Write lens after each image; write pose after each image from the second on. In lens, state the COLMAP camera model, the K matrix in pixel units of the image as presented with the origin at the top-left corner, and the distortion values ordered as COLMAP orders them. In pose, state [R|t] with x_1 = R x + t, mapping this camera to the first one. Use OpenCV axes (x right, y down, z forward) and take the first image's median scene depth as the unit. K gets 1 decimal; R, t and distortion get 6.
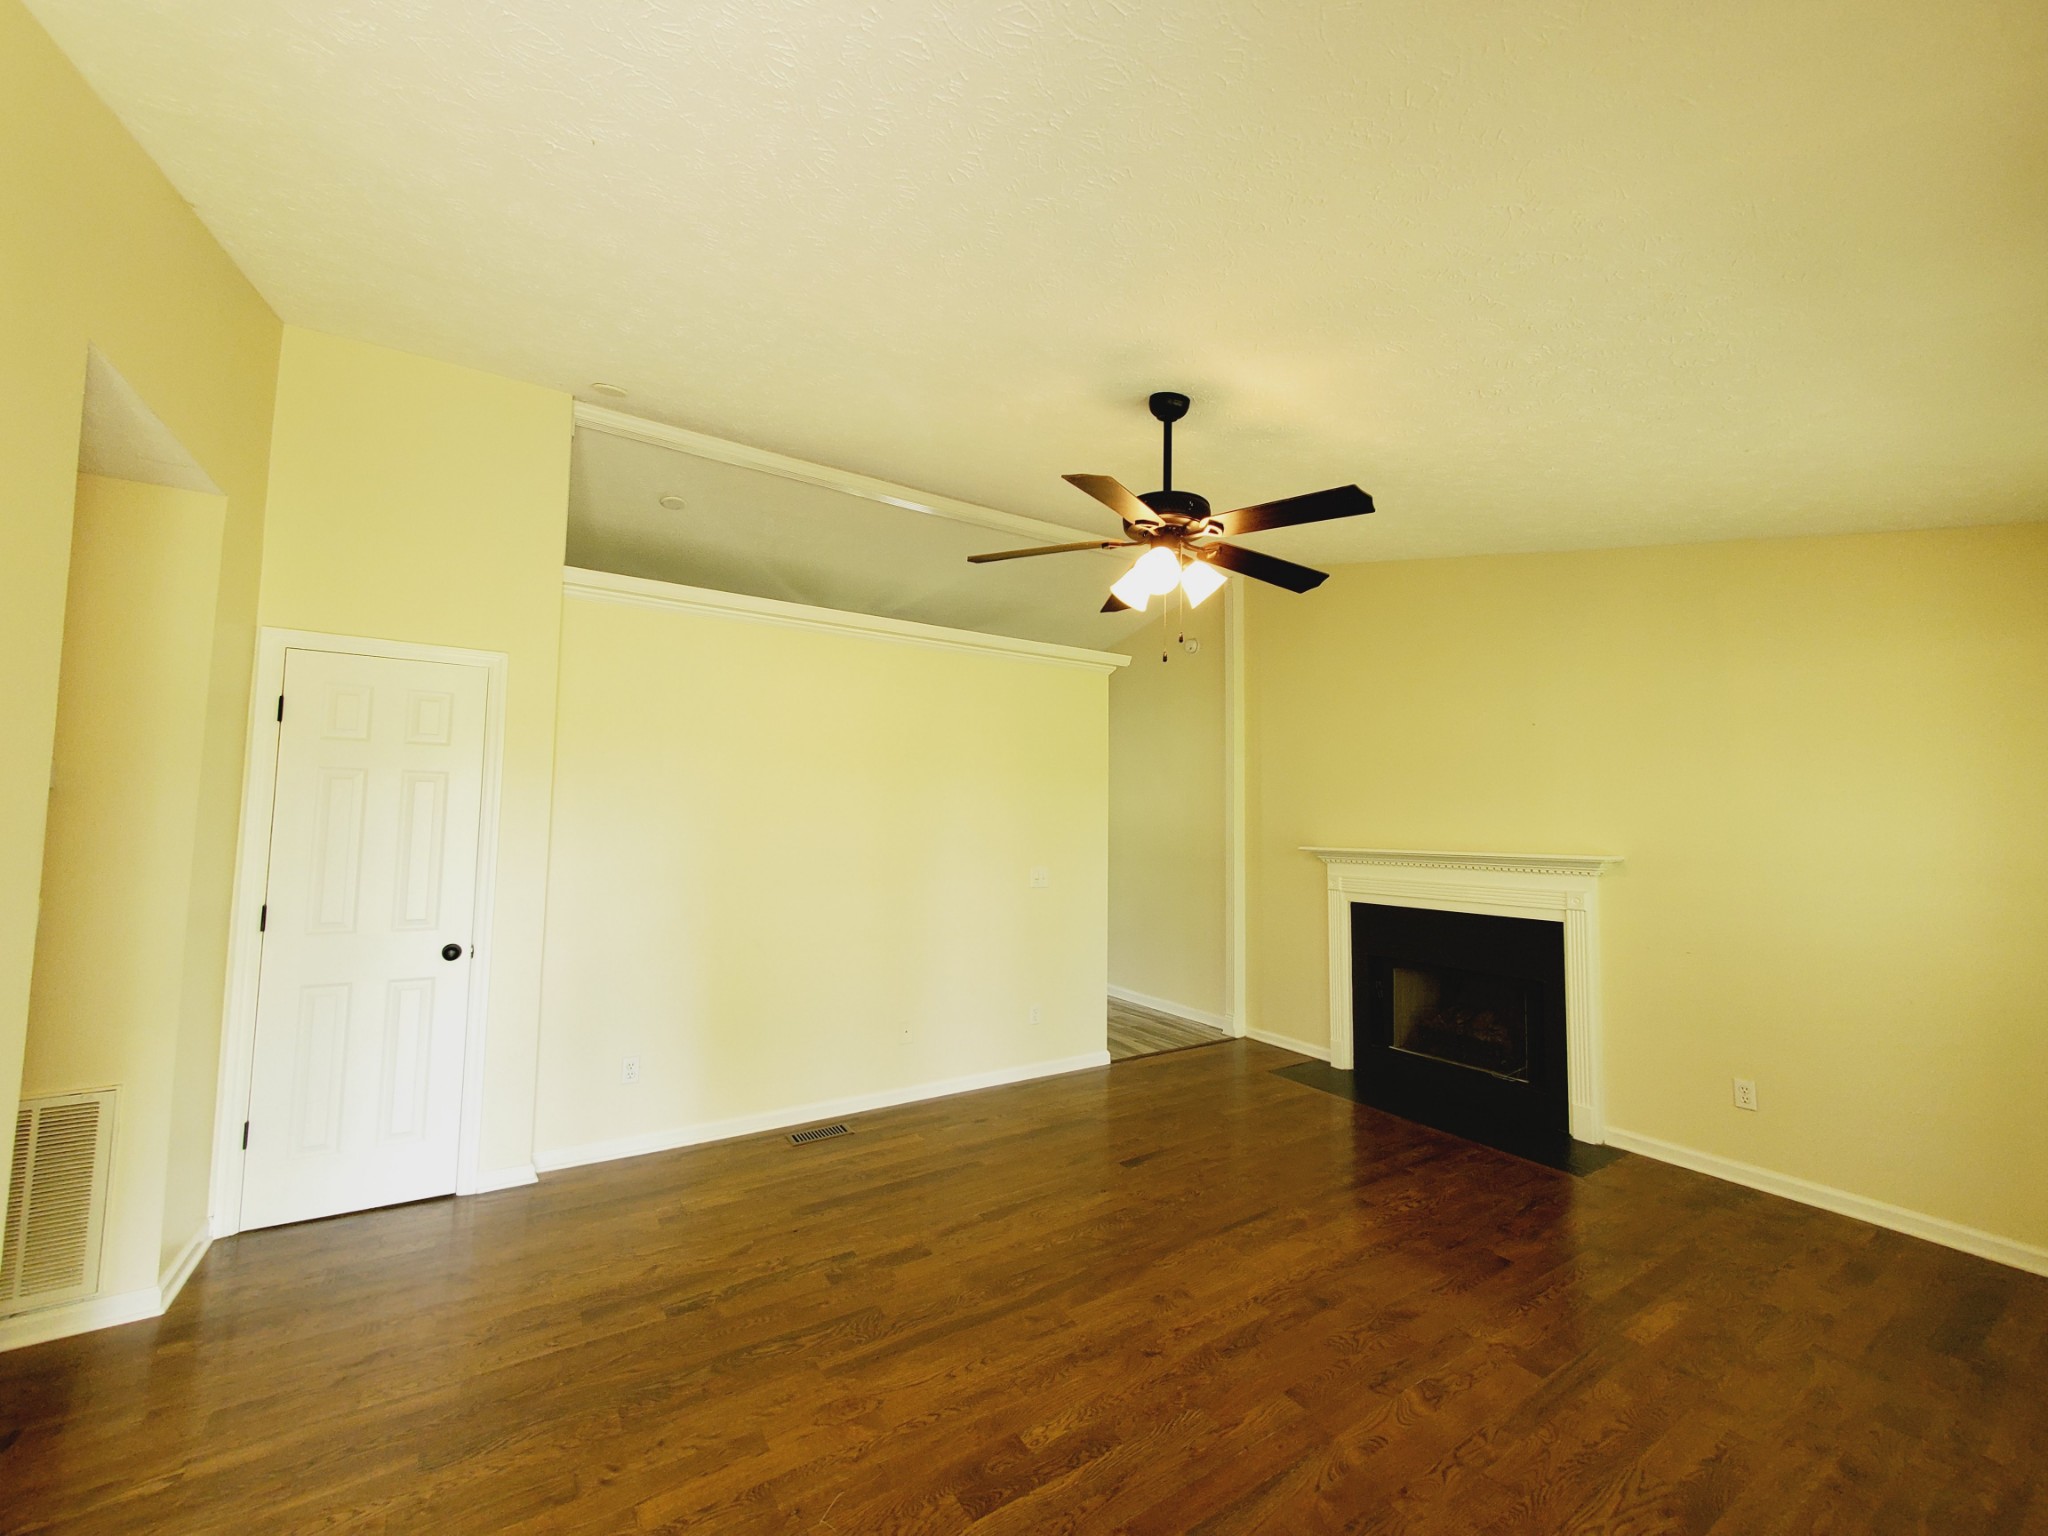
lens RADIAL K [[807.4, 0, 1024.0], [0, 807.4, 768.0], [0, 0, 1]] dist [0.005529, -0.000033]
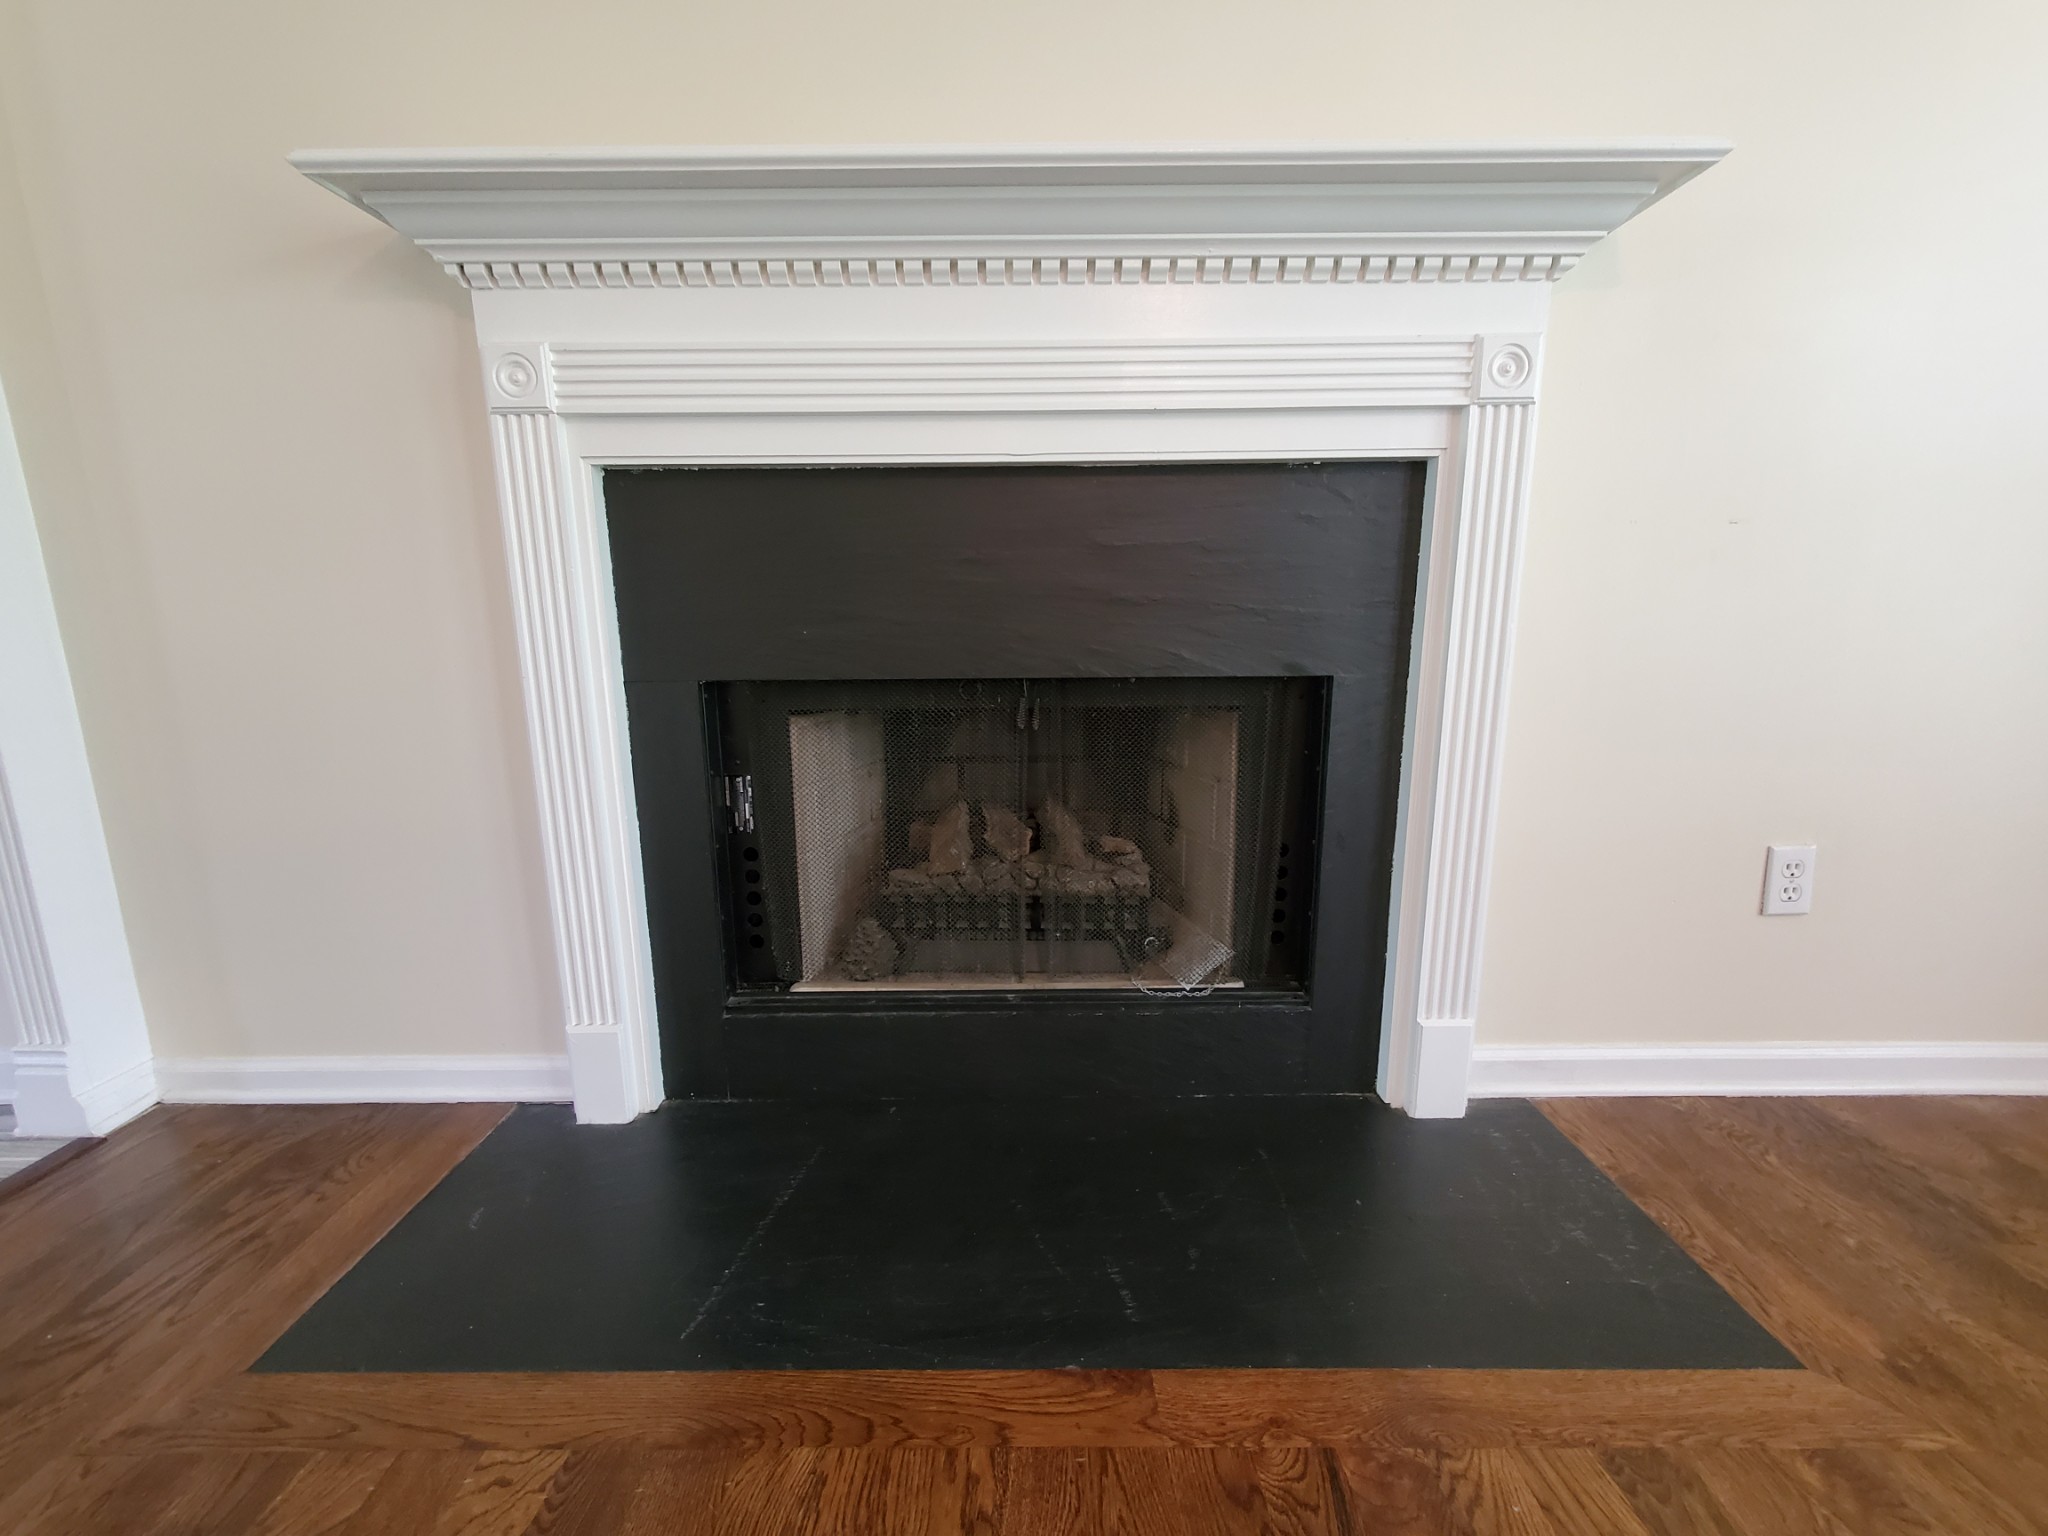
lens RADIAL K [[807.4, 0, 1024.0], [0, 807.4, 768.0], [0, 0, 1]] dist [0.005529, -0.000033]
pose [[0.549276, -0.170772, 0.818006, 0.266332], [-0.043486, 0.971728, 0.232064, 0.191792], [-0.834509, -0.163038, 0.526321, 0.766594]]
